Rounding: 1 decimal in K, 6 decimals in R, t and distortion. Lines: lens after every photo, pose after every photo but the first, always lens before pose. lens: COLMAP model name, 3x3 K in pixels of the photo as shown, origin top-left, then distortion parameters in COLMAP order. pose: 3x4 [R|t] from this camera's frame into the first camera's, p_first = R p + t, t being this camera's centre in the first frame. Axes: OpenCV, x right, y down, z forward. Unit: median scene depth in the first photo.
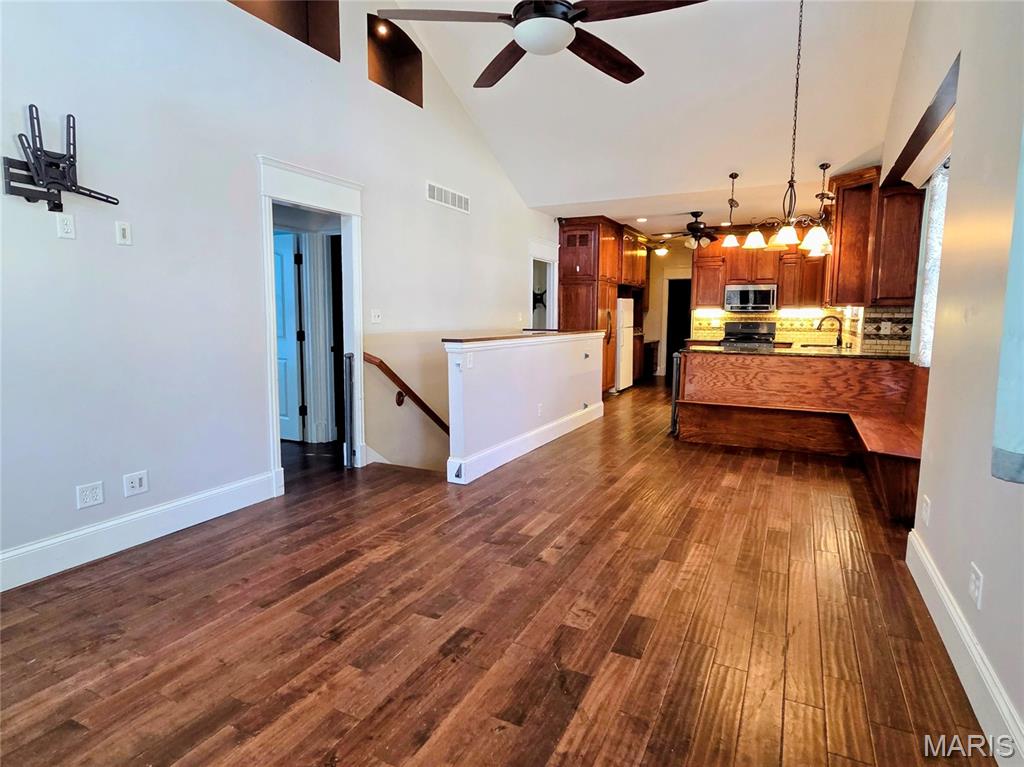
lens RADIAL K [[584.7, 0, 508.5], [0, 584.7, 376.6], [0, 0, 1]] dist [-0.000448, 0.003564]
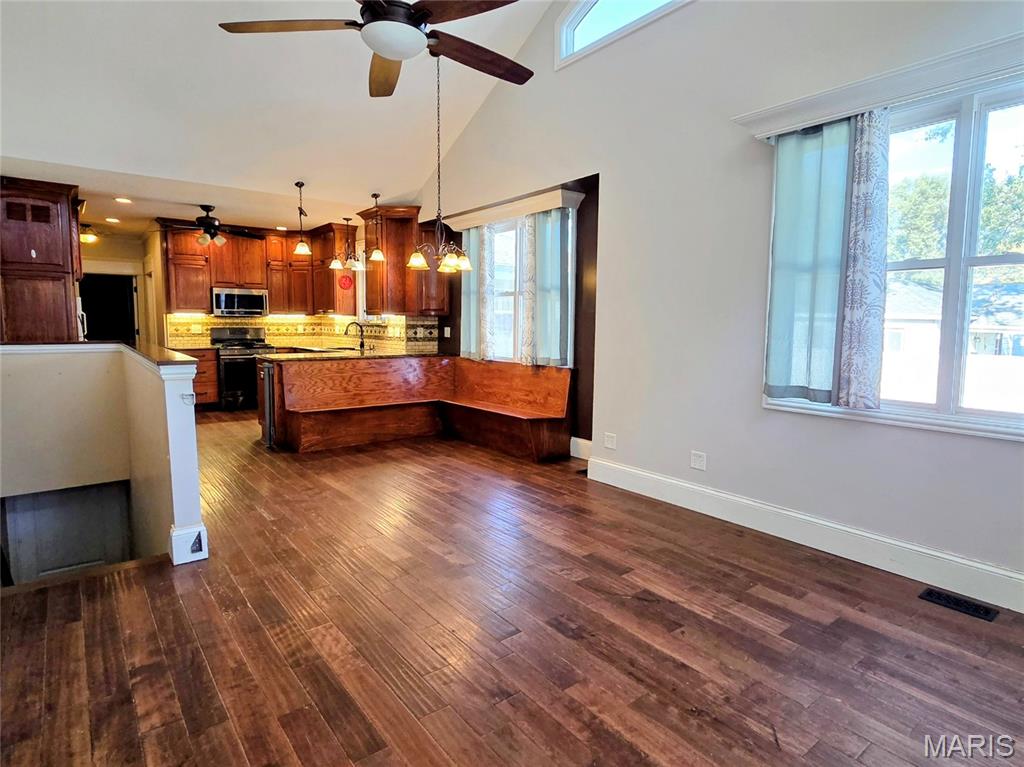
lens RADIAL K [[584.7, 0, 568.0], [0, 584.7, 372.8], [0, 0, 1]] dist [-0.000448, 0.003564]
pose [[0.368184, -0.081791, 0.926148, -0.430511], [0.088427, 0.994688, 0.052690, -0.033643], [-0.925538, 0.062497, 0.373461, 0.224552]]
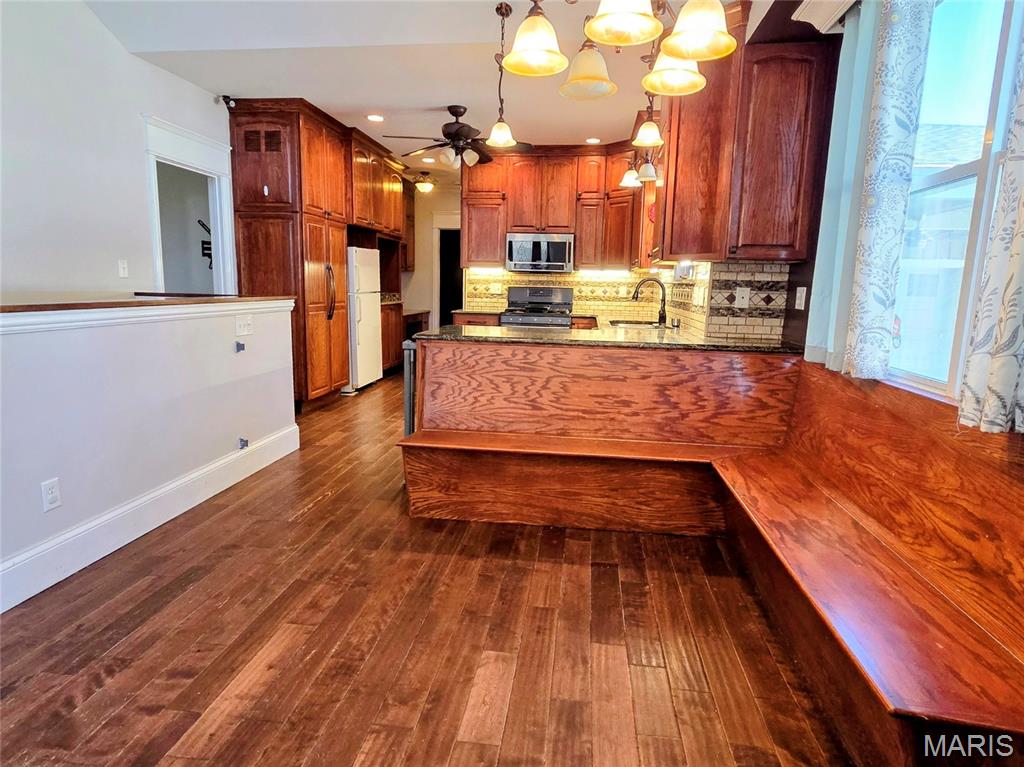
lens RADIAL K [[584.7, 0, 518.0], [0, 584.7, 374.5], [0, 0, 1]] dist [-0.000448, 0.003564]
pose [[0.941040, -0.035259, 0.336454, 0.216136], [0.017079, 0.998237, 0.056845, -0.041391], [-0.337865, -0.047747, 0.939983, 0.500588]]
